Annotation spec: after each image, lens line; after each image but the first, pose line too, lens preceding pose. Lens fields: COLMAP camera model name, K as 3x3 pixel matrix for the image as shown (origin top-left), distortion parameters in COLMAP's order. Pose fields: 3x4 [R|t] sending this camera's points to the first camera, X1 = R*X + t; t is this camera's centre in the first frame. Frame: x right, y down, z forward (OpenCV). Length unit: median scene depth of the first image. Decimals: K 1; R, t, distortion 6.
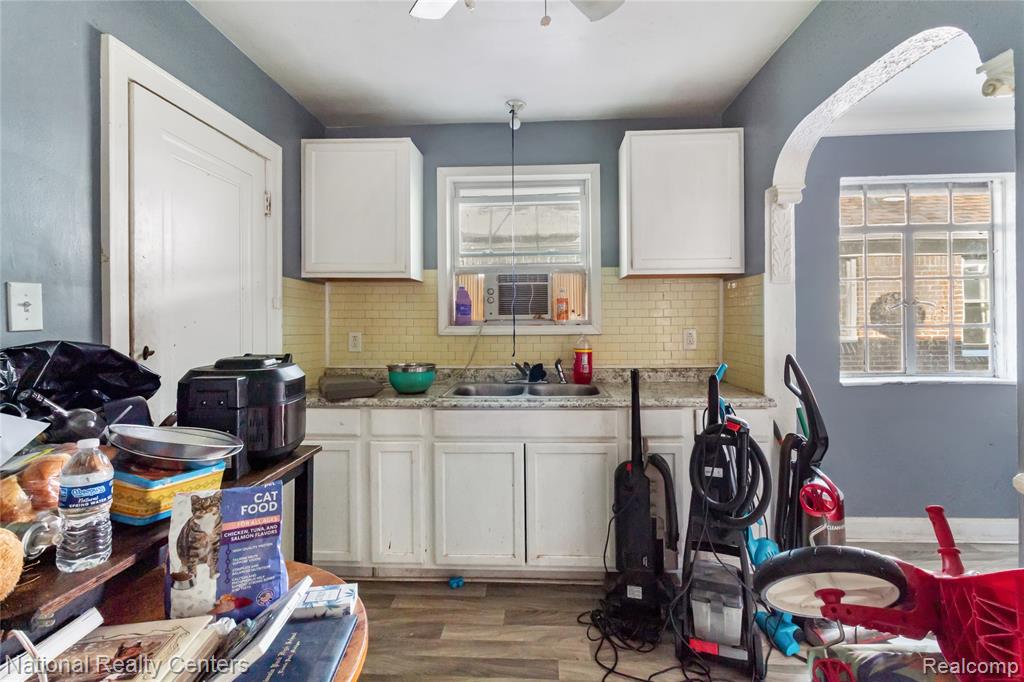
lens RADIAL K [[481.9, 0, 509.9], [0, 481.9, 339.2], [0, 0, 1]] dist [0.009276, -0.001156]
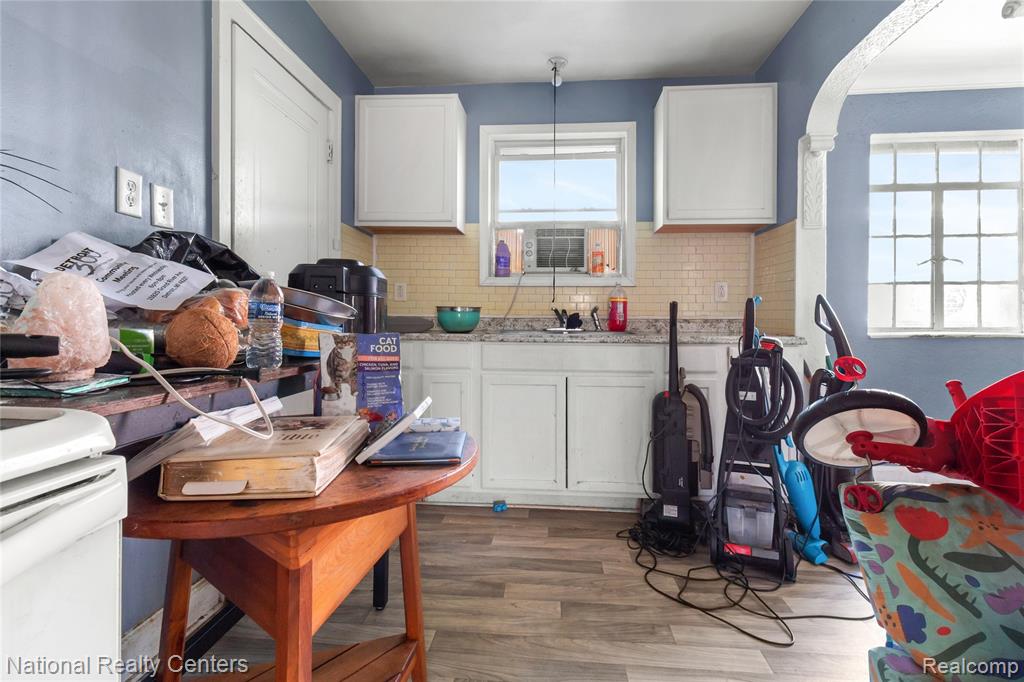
lens RADIAL K [[481.9, 0, 520.1], [0, 481.9, 319.4], [0, 0, 1]] dist [0.009276, -0.001156]
pose [[0.999666, 0.011171, -0.023315, -0.049044], [-0.011131, 0.999936, 0.001860, 0.089641], [0.023335, -0.001600, 0.999726, -0.067984]]
